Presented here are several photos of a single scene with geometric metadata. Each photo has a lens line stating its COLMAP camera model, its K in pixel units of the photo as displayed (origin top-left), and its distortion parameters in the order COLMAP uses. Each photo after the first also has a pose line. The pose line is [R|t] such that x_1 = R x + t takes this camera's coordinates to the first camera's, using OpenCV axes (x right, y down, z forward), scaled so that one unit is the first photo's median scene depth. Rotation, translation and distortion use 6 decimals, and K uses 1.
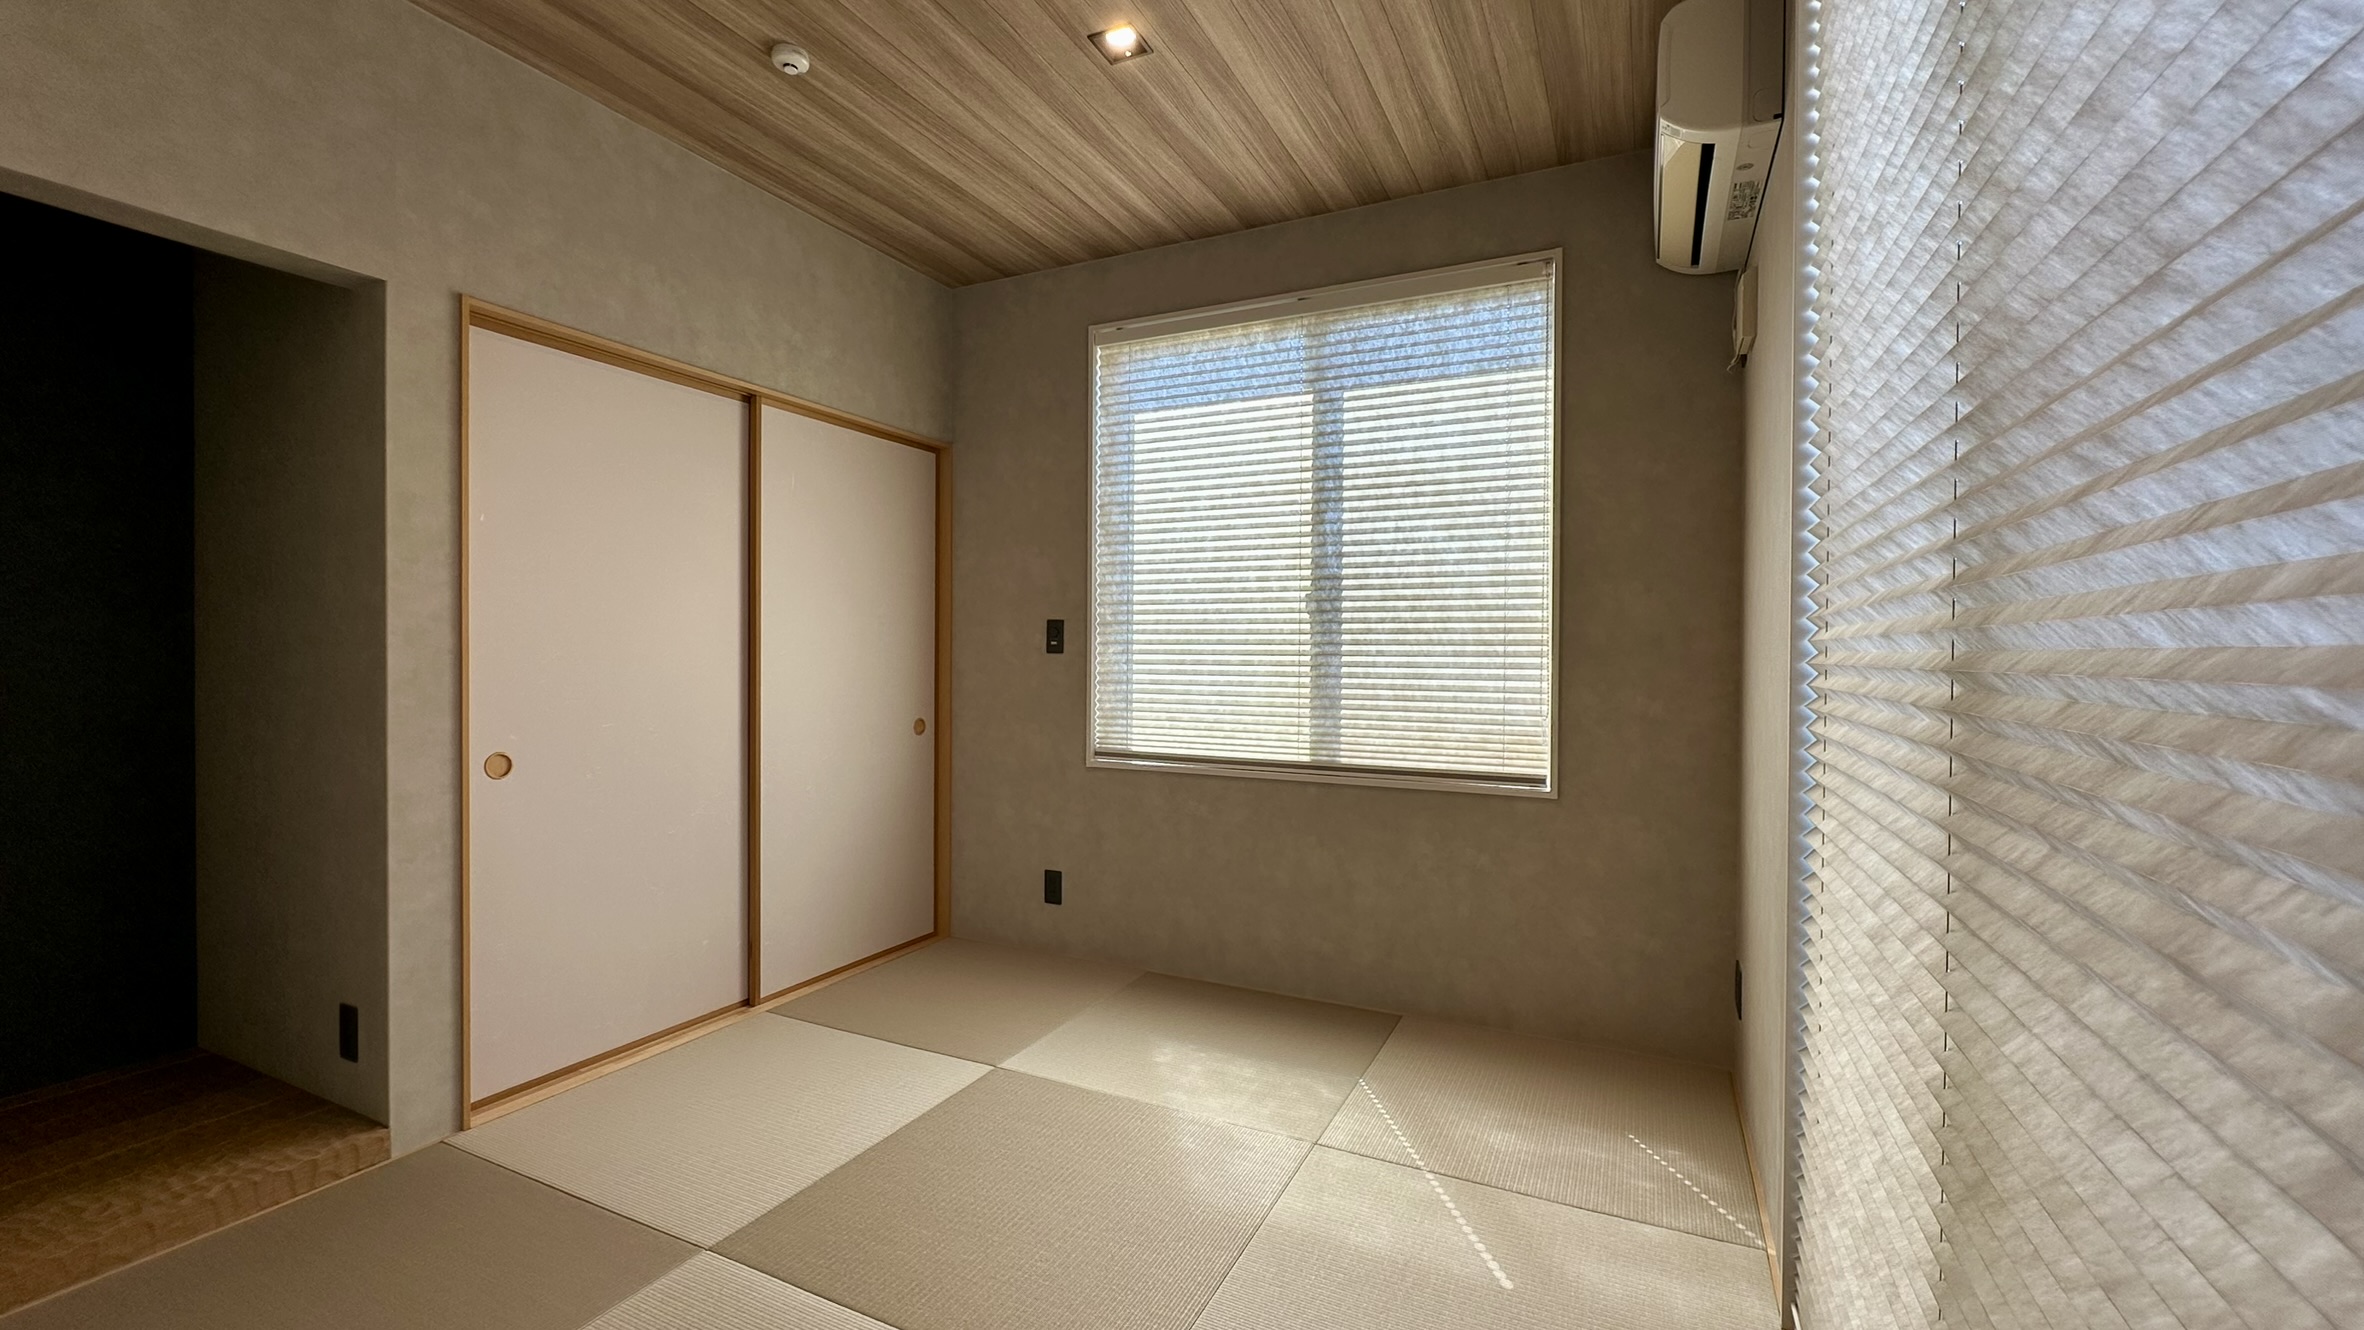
lens RADIAL K [[945.6, 0, 1182.0], [0, 945.6, 665.0], [0, 0, 1]] dist [-0.004867, 0.001372]
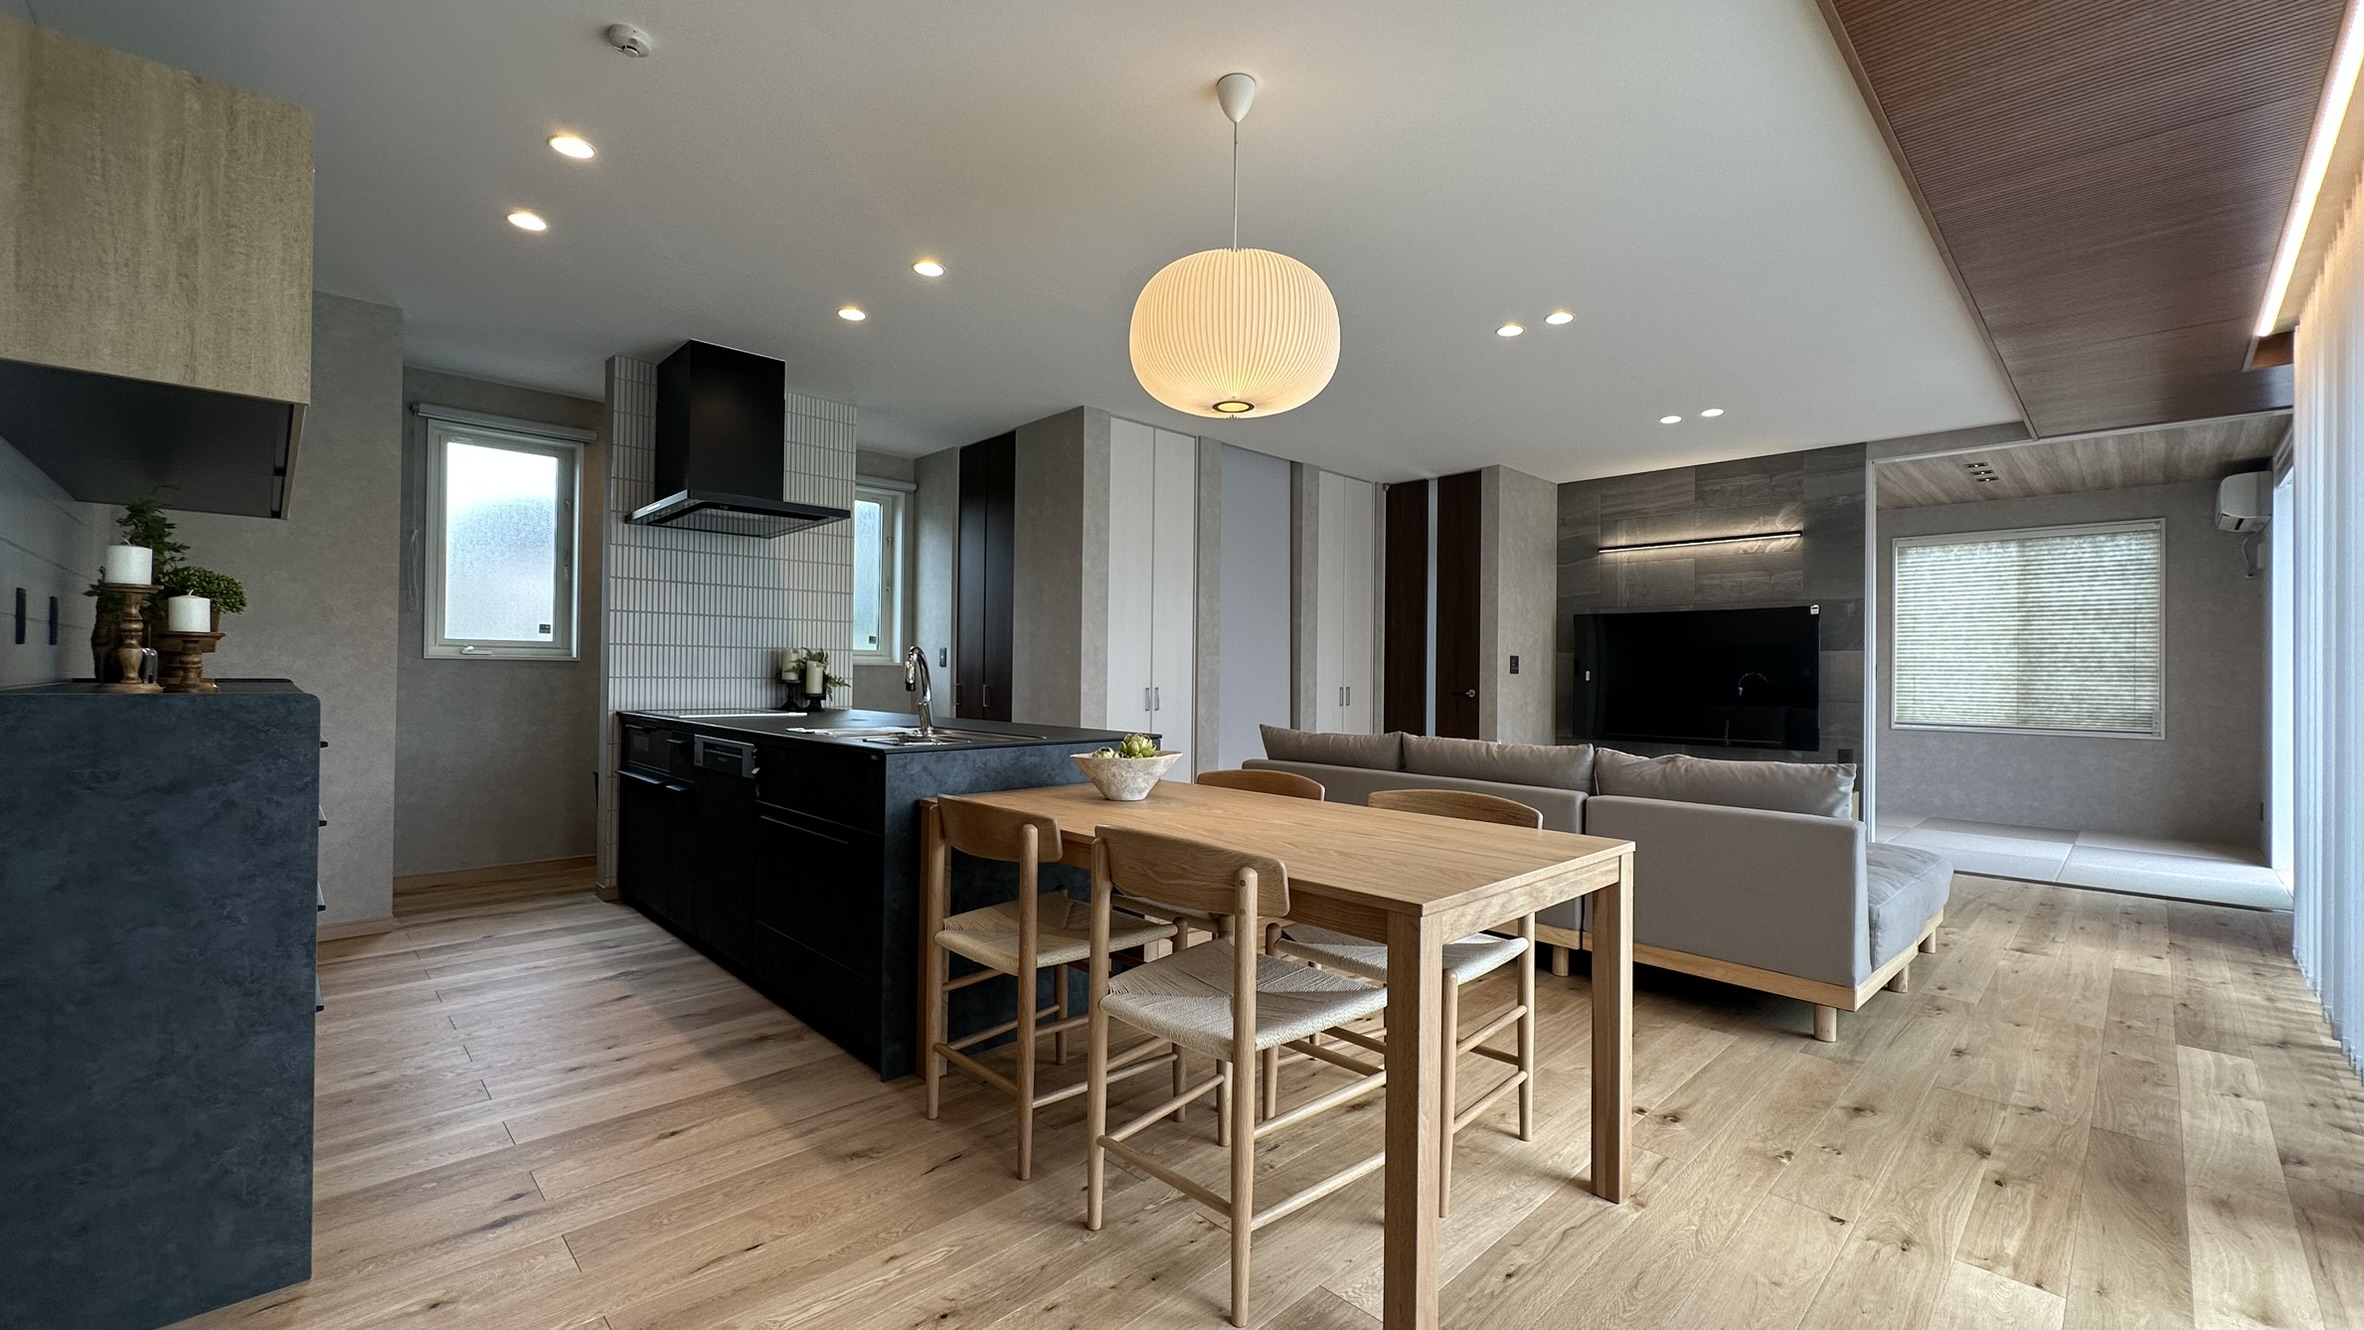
lens RADIAL K [[945.6, 0, 1182.0], [0, 945.6, 665.0], [0, 0, 1]] dist [-0.004867, 0.001372]
pose [[0.940082, 0.002464, -0.340938, -1.098829], [-0.012228, 0.999574, -0.026493, 0.039983], [0.340728, 0.029075, 0.939712, -2.046724]]
